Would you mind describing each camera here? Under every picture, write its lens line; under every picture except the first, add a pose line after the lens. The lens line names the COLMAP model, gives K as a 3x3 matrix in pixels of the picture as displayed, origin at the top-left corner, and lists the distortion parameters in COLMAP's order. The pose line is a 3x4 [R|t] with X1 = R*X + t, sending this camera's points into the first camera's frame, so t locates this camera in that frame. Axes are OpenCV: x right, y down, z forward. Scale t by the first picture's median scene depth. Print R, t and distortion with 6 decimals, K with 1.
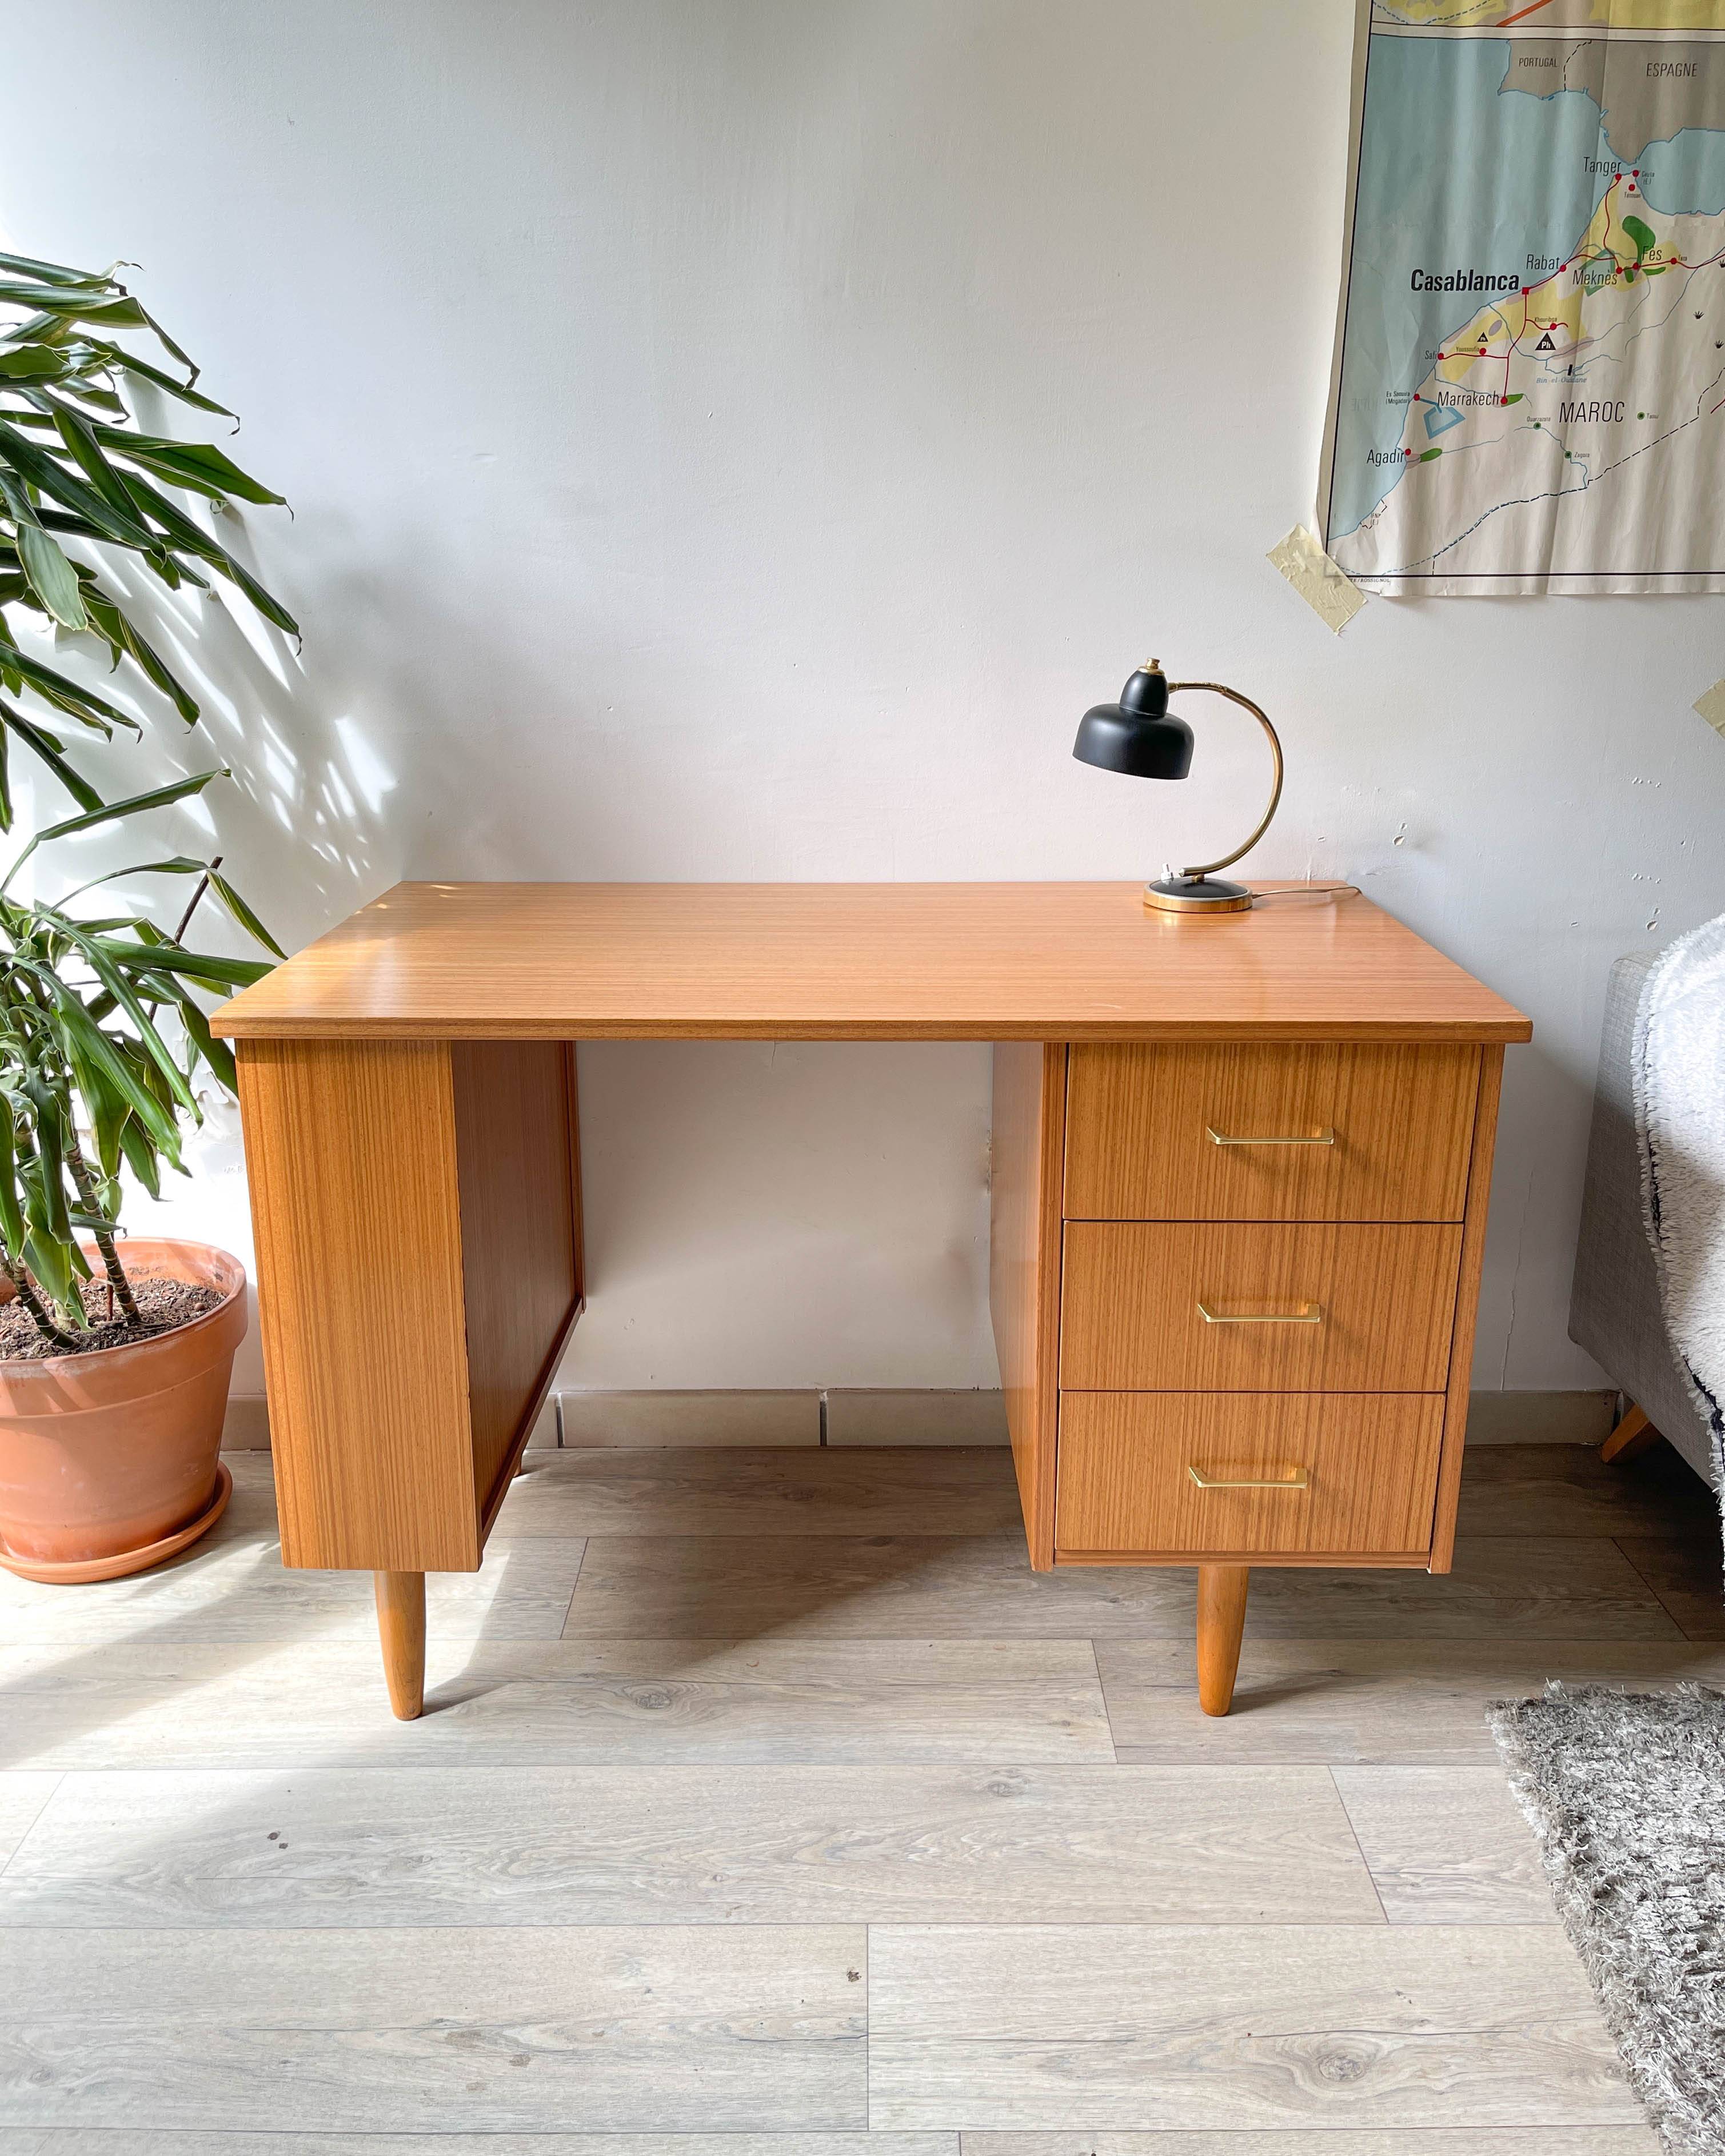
lens RADIAL K [[1754.0, 0, 868.4], [0, 1754.0, 1092.1], [0, 0, 1]] dist [0.033821, -0.011622]
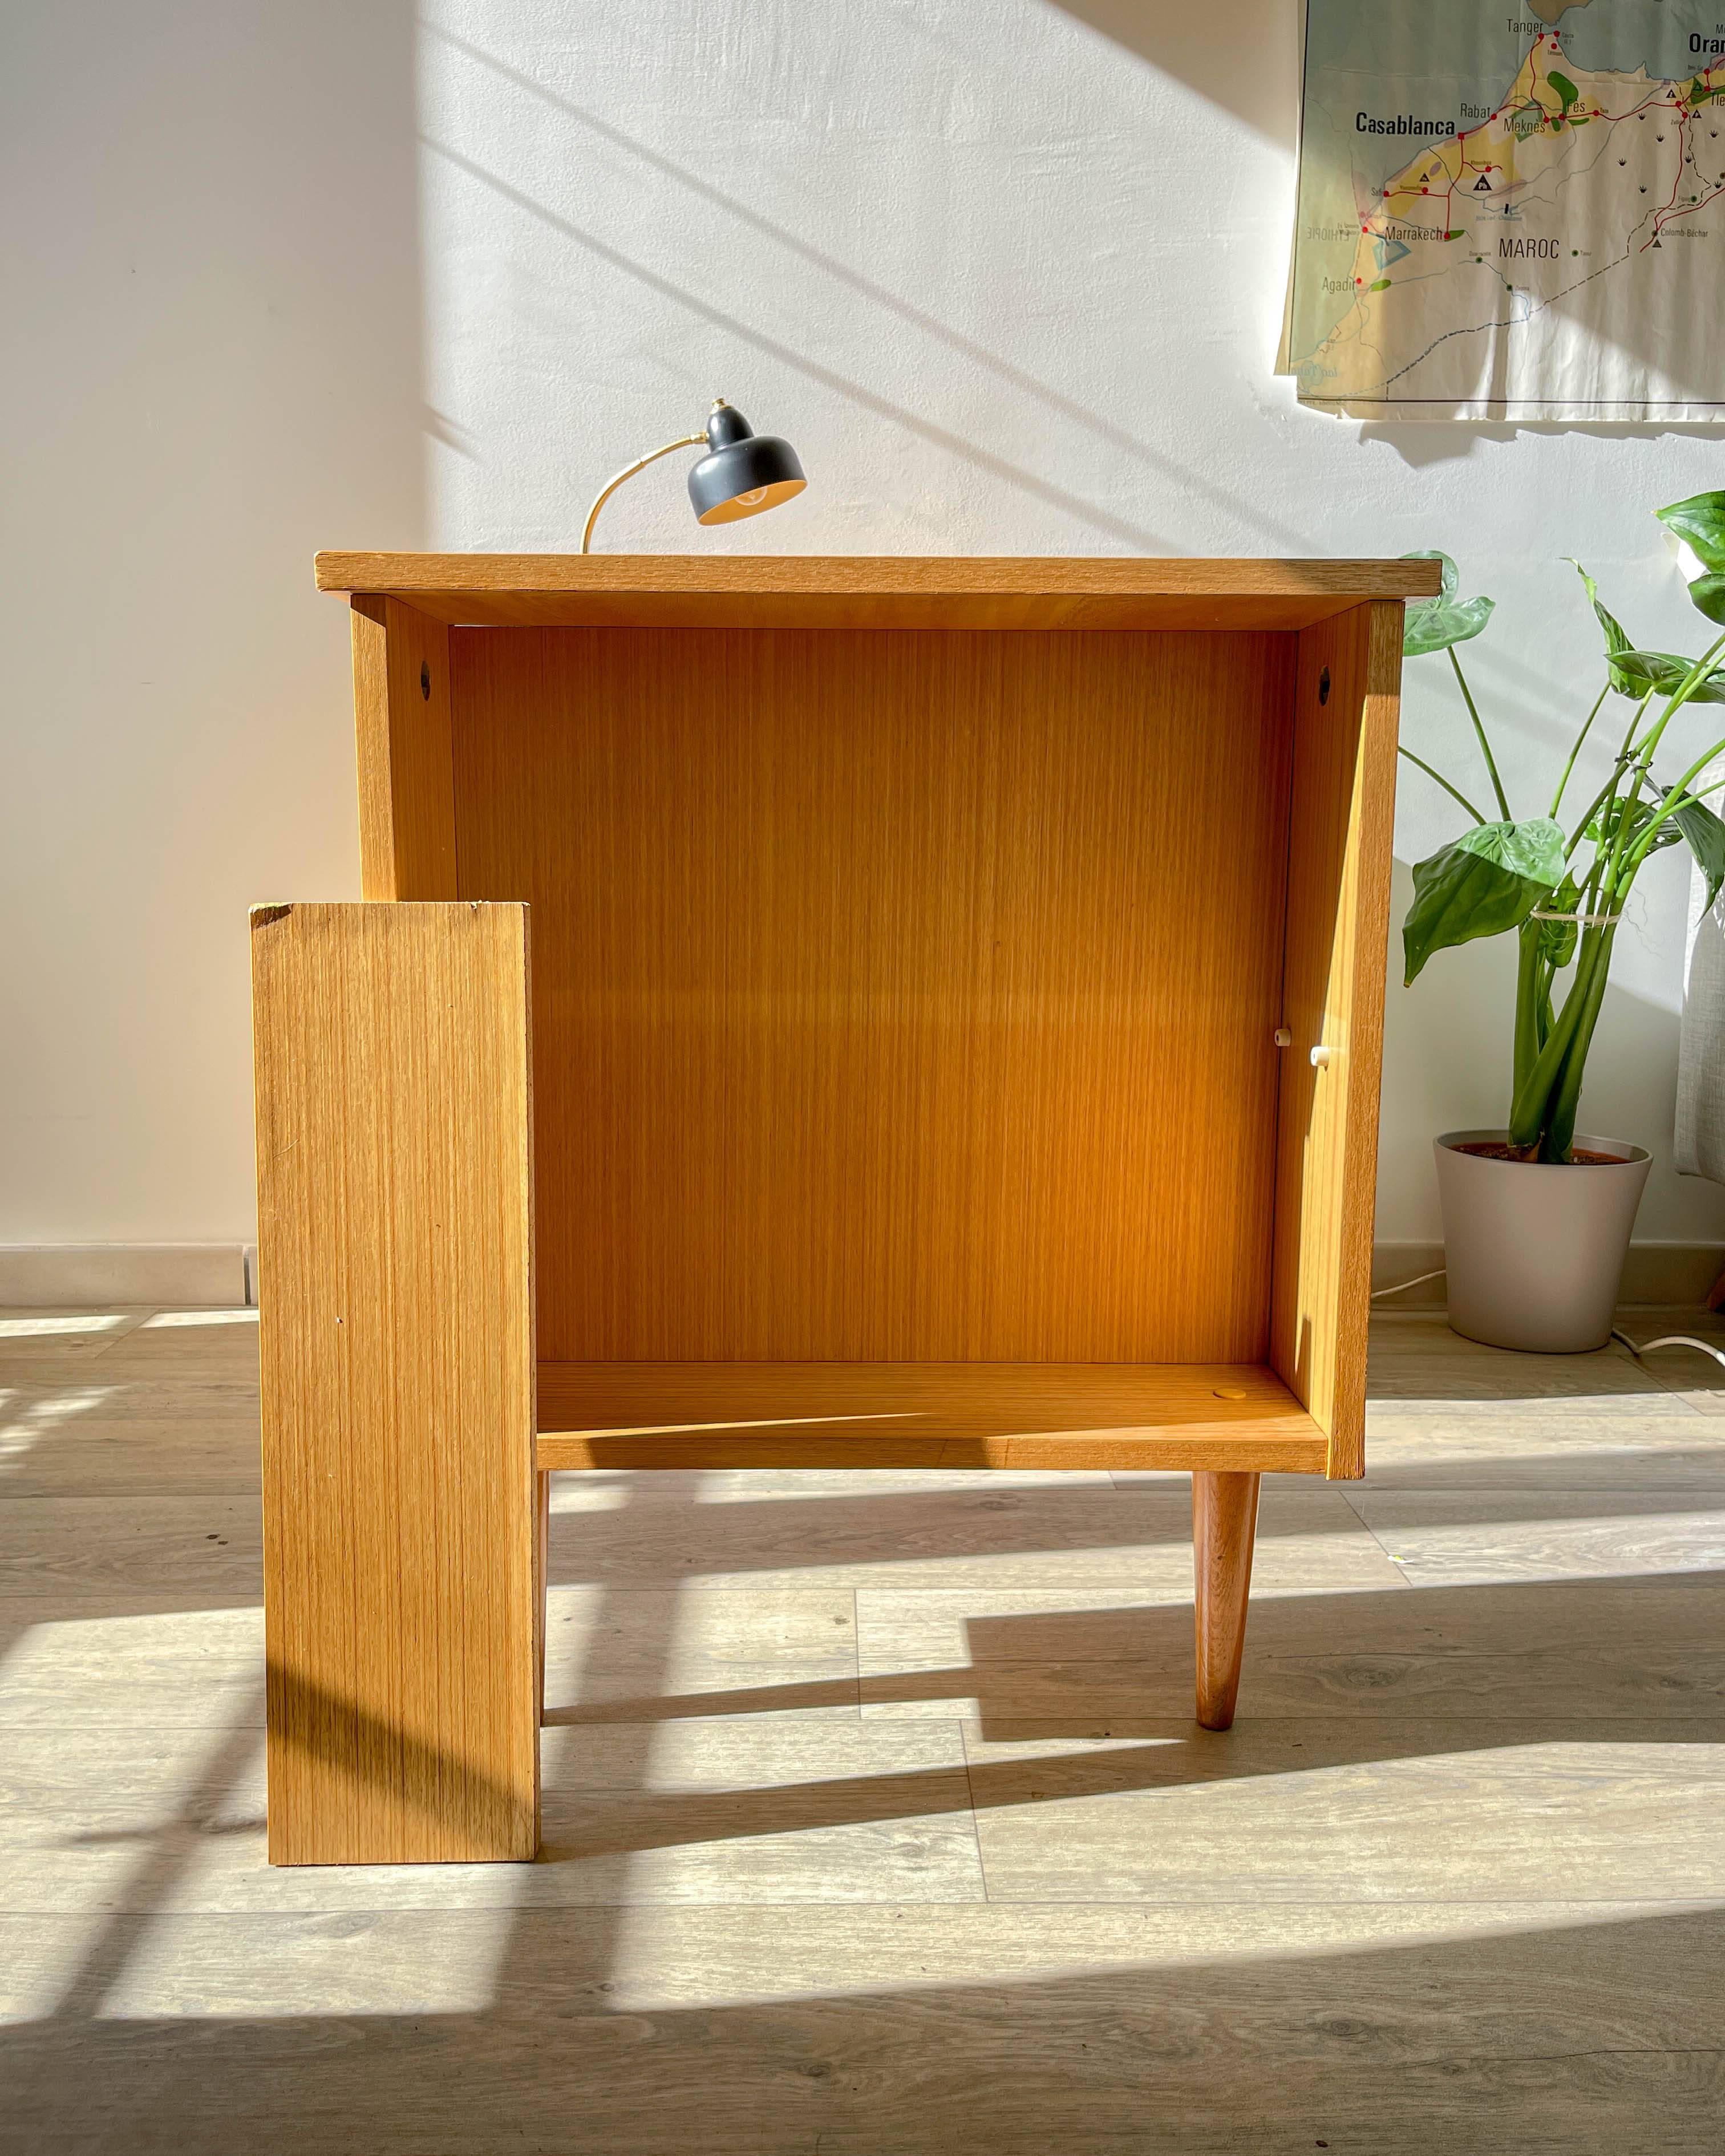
lens RADIAL K [[1754.7, 0, 864.3], [0, 1754.7, 1077.4], [0, 0, 1]] dist [0.051246, -0.066218]
pose [[0.999773, 0.002757, 0.021144, -0.014900], [0.000573, 0.987772, -0.155902, 0.328550], [-0.021315, 0.155879, 0.987546, 0.040674]]
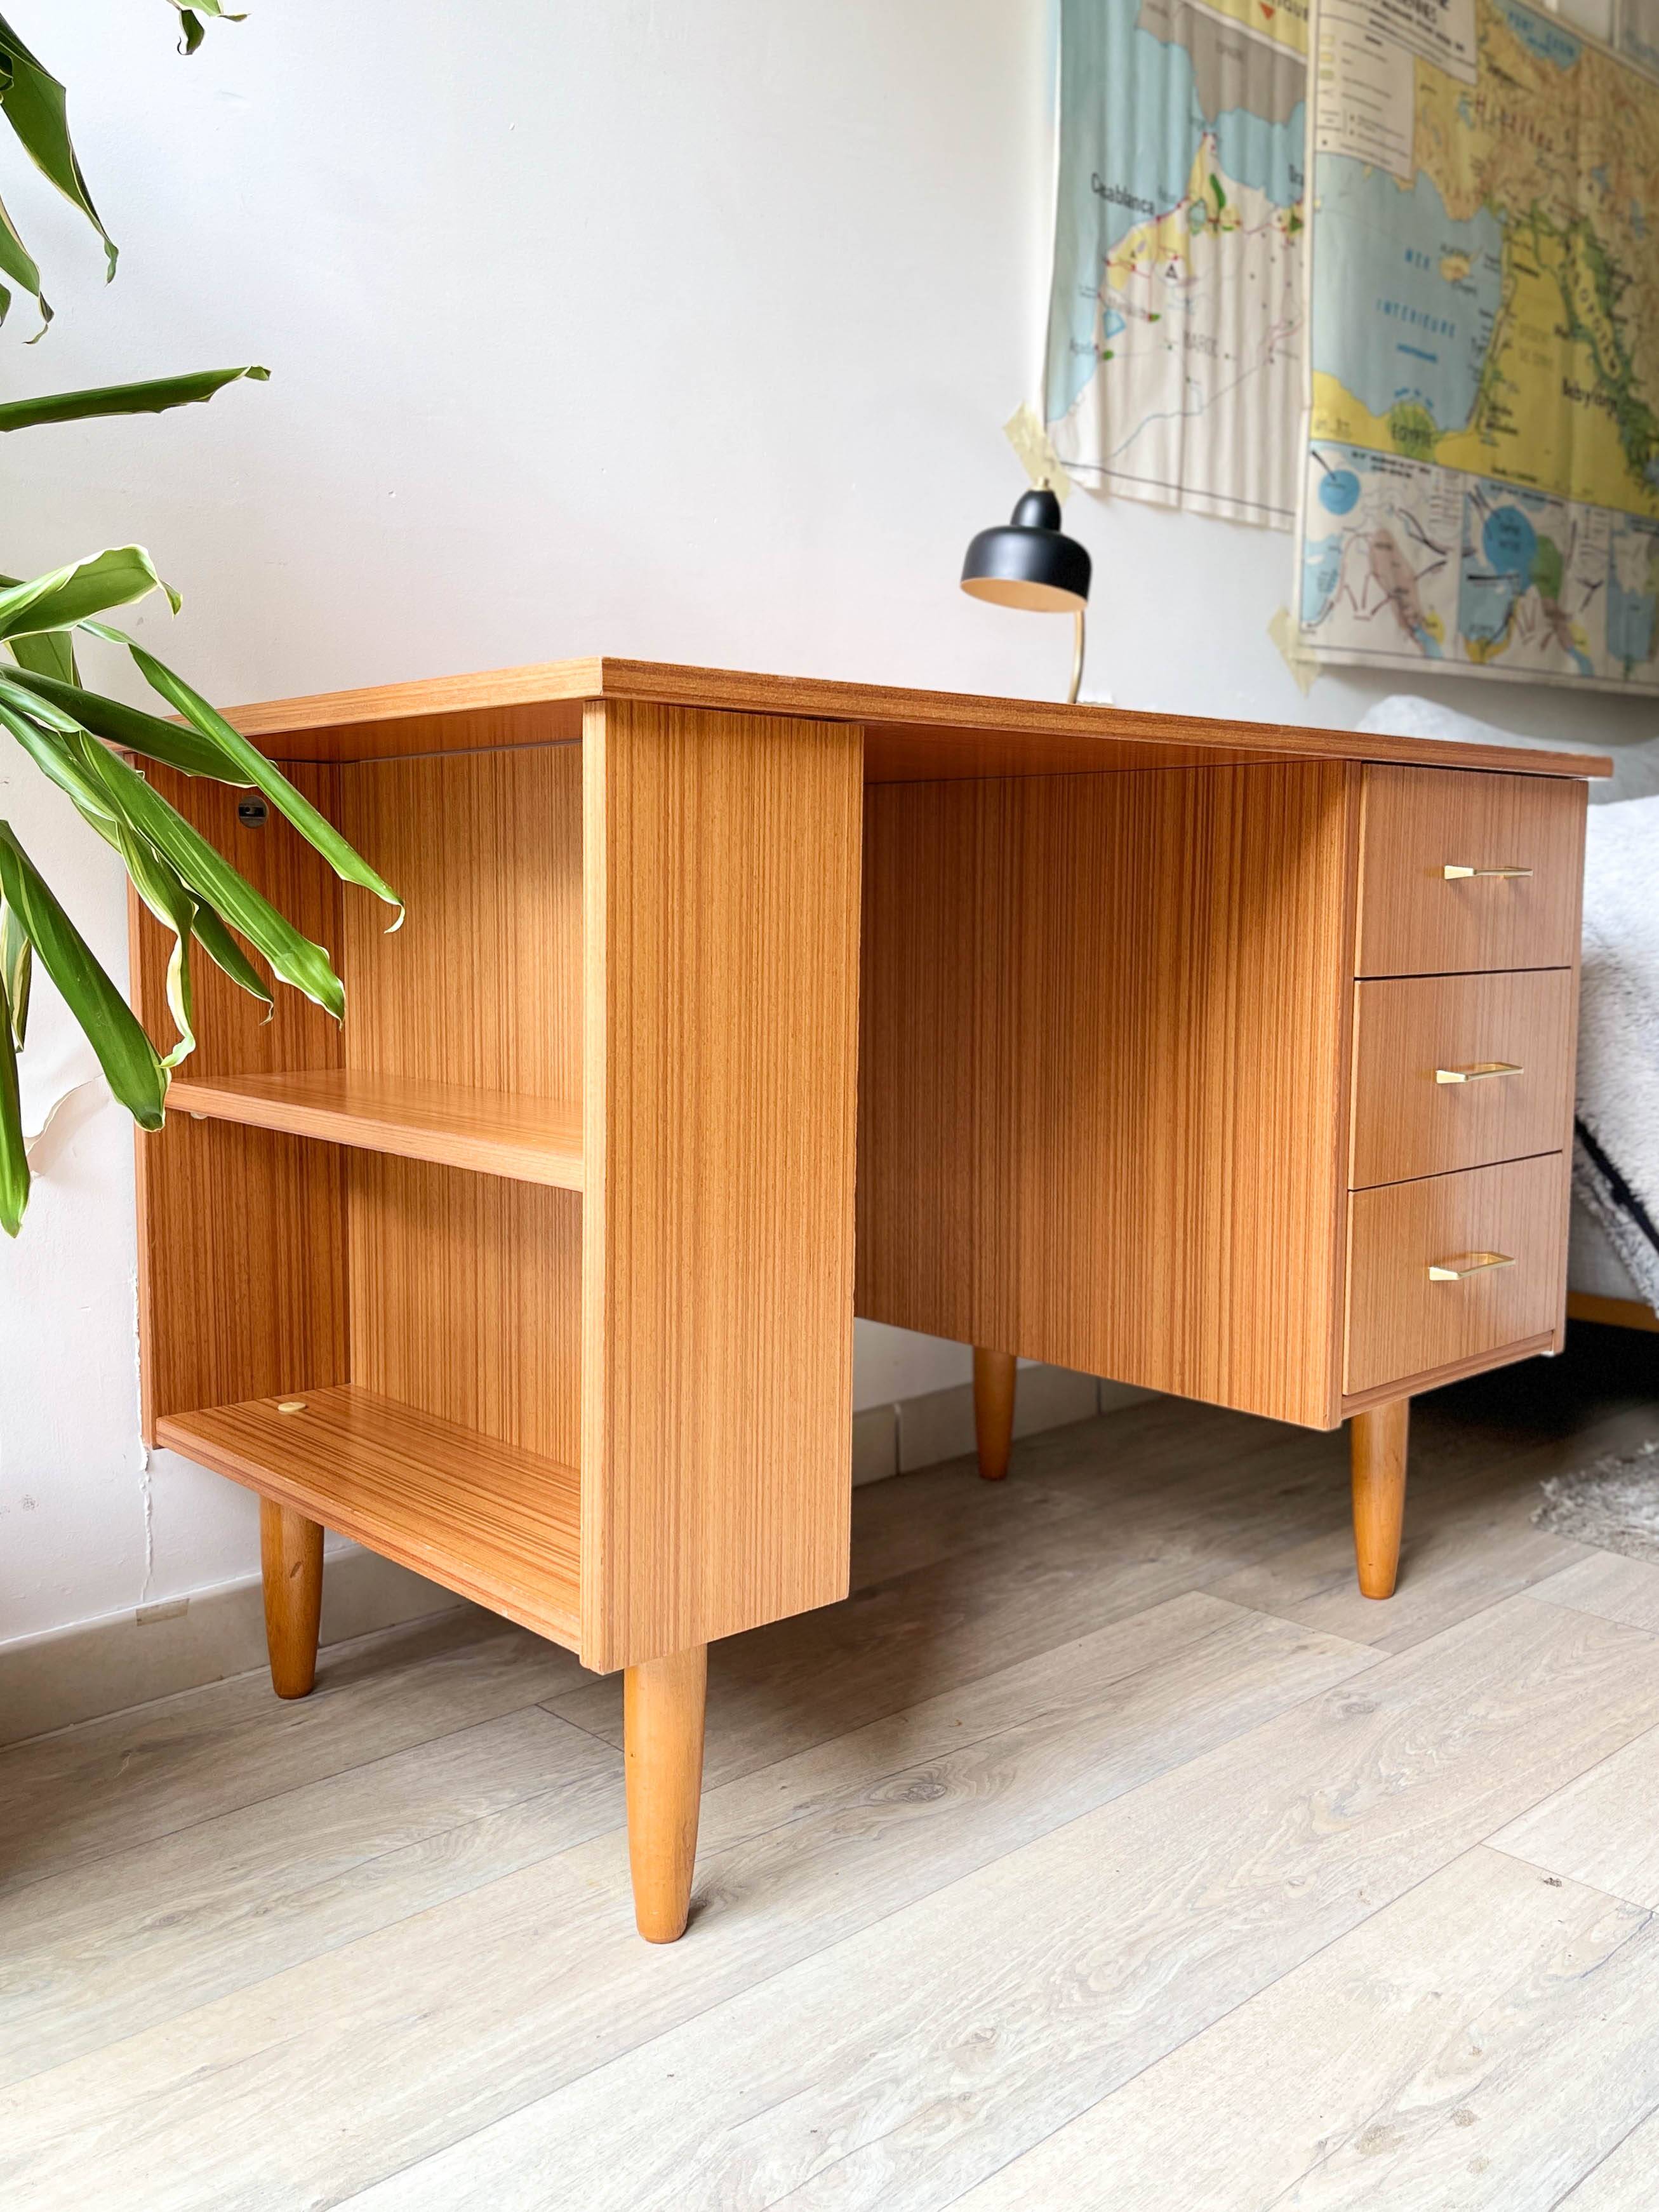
lens RADIAL K [[1950.3, 0, 840.7], [0, 1950.3, 1091.2], [0, 0, 1]] dist [0.039138, -0.019939]
pose [[0.725096, -0.073853, 0.684676, -0.722960], [0.205248, 0.972223, -0.112495, 0.178101], [-0.657350, 0.222097, 0.720114, 0.459329]]
